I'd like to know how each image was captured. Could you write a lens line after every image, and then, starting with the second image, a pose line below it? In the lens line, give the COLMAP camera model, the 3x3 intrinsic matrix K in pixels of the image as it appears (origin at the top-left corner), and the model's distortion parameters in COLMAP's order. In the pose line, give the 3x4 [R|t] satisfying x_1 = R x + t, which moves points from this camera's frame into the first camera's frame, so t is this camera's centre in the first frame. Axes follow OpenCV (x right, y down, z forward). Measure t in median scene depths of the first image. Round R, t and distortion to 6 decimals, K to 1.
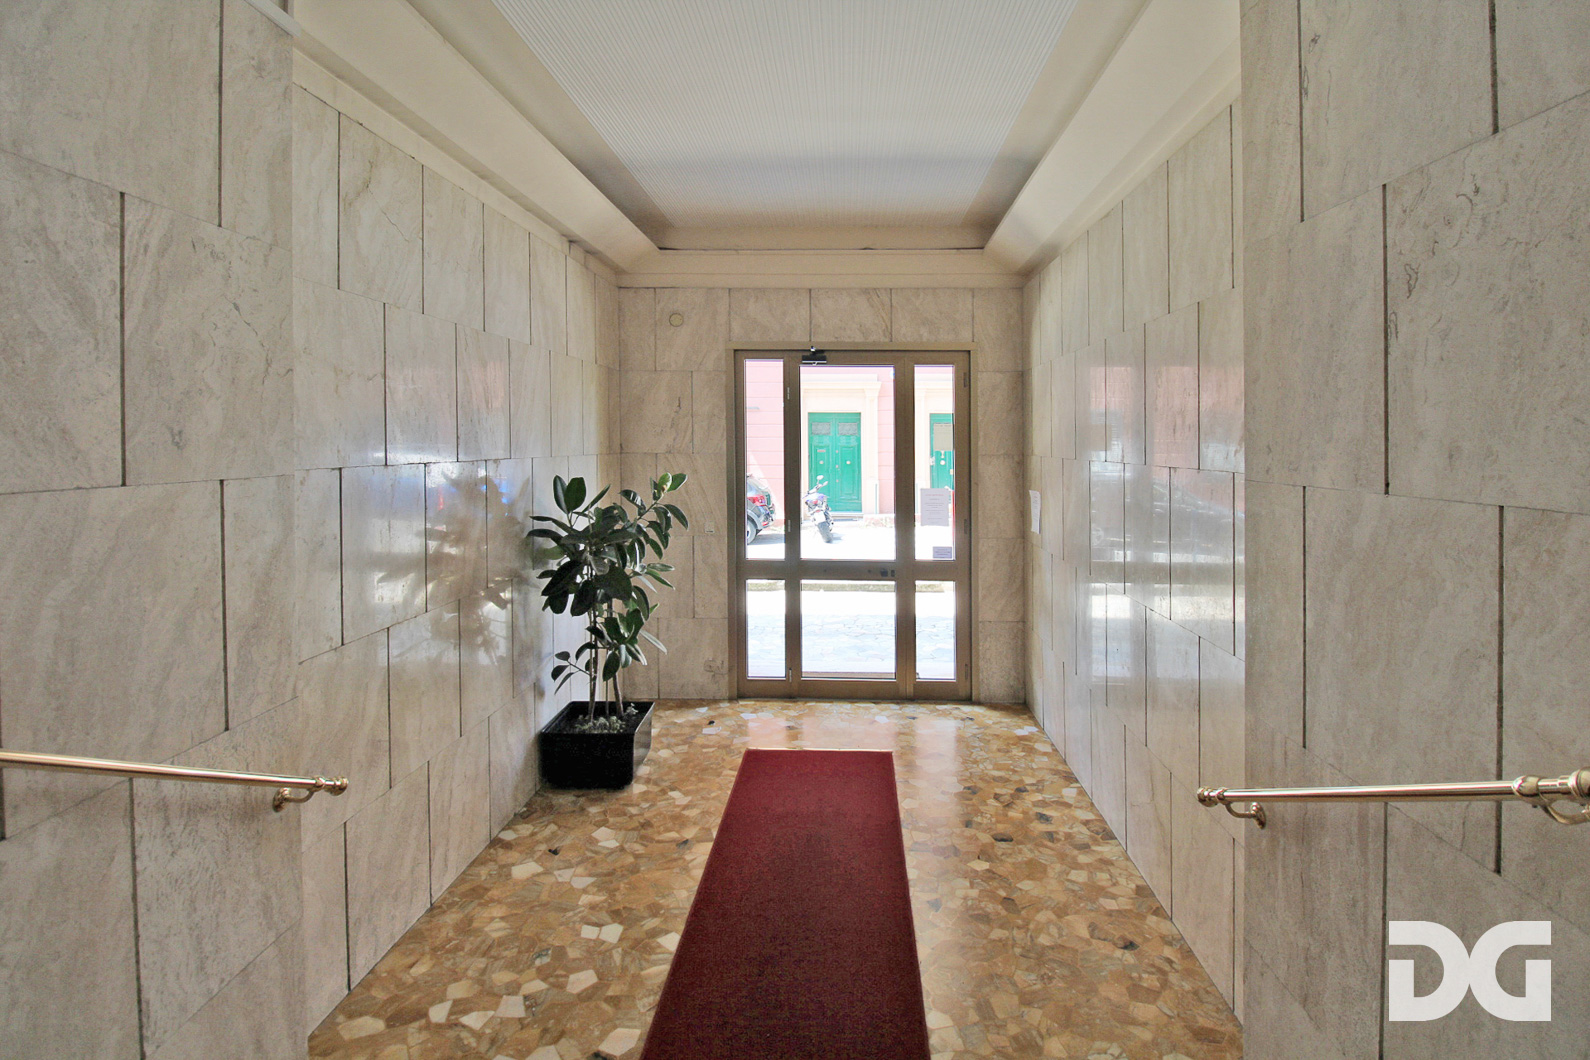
lens RADIAL K [[751.2, 0, 794.1], [0, 751.2, 521.7], [0, 0, 1]] dist [0.000048, -0.013979]
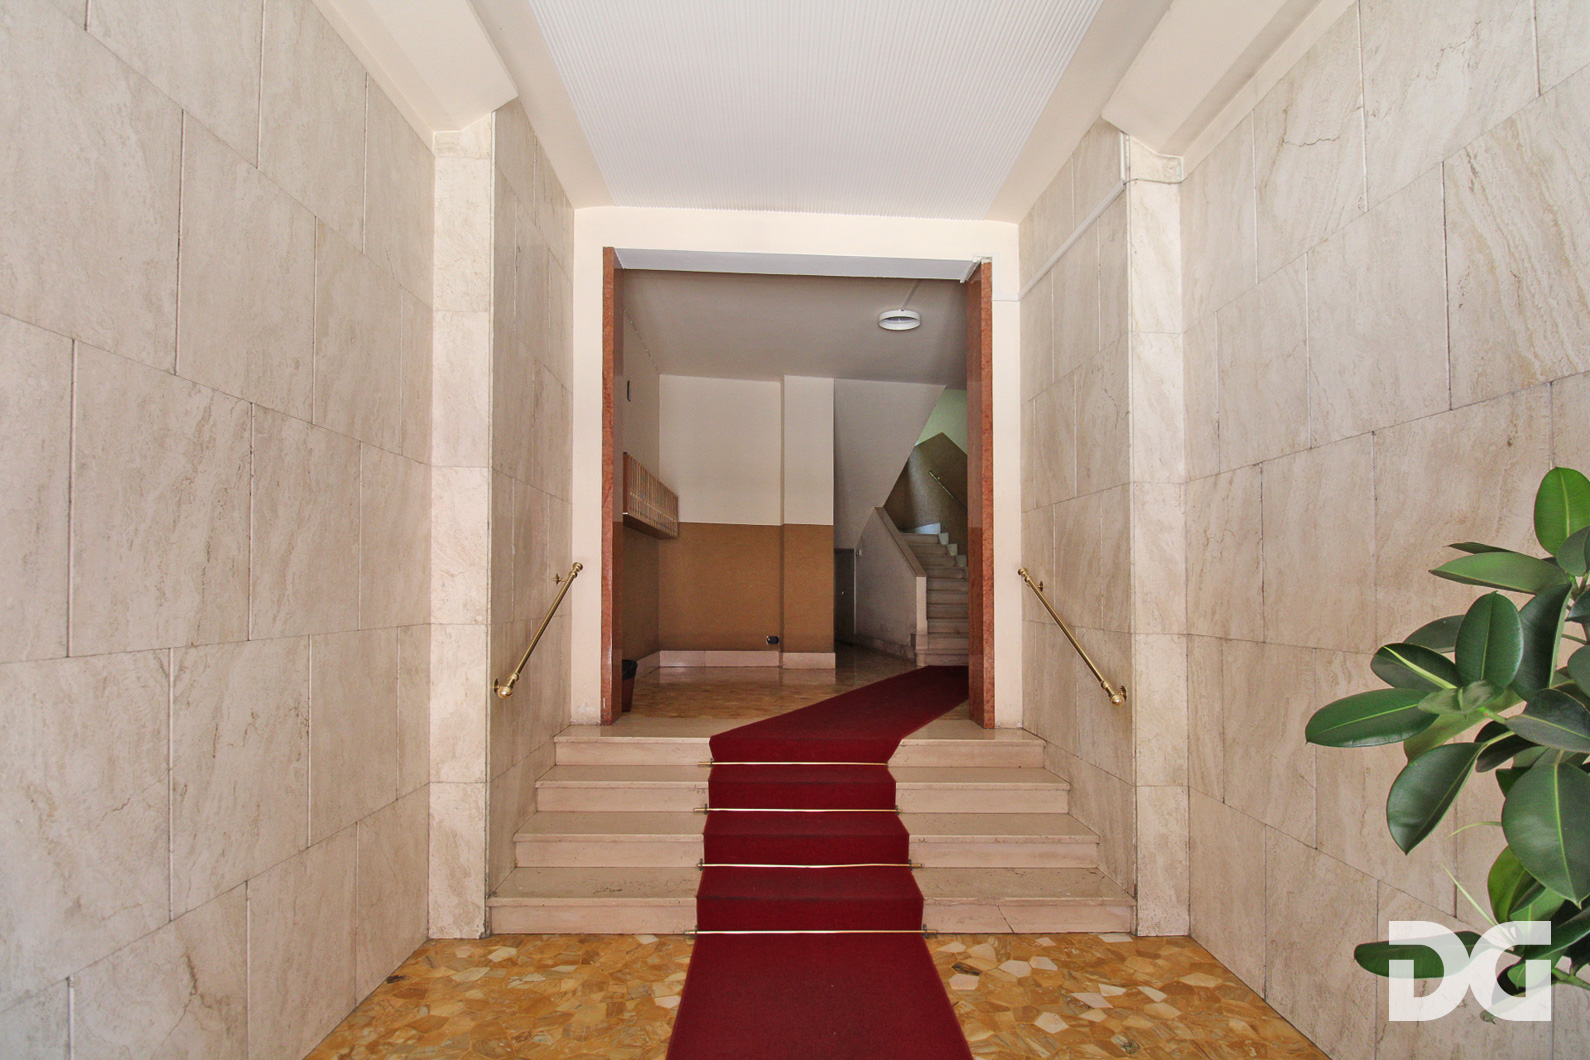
lens RADIAL K [[751.2, 0, 794.1], [0, 751.2, 521.7], [0, 0, 1]] dist [0.000048, -0.013979]
pose [[-0.996348, -0.025730, -0.081420, 0.117466], [-0.027011, 0.999528, 0.014666, 0.004045], [0.081004, 0.016811, -0.996572, 1.926293]]
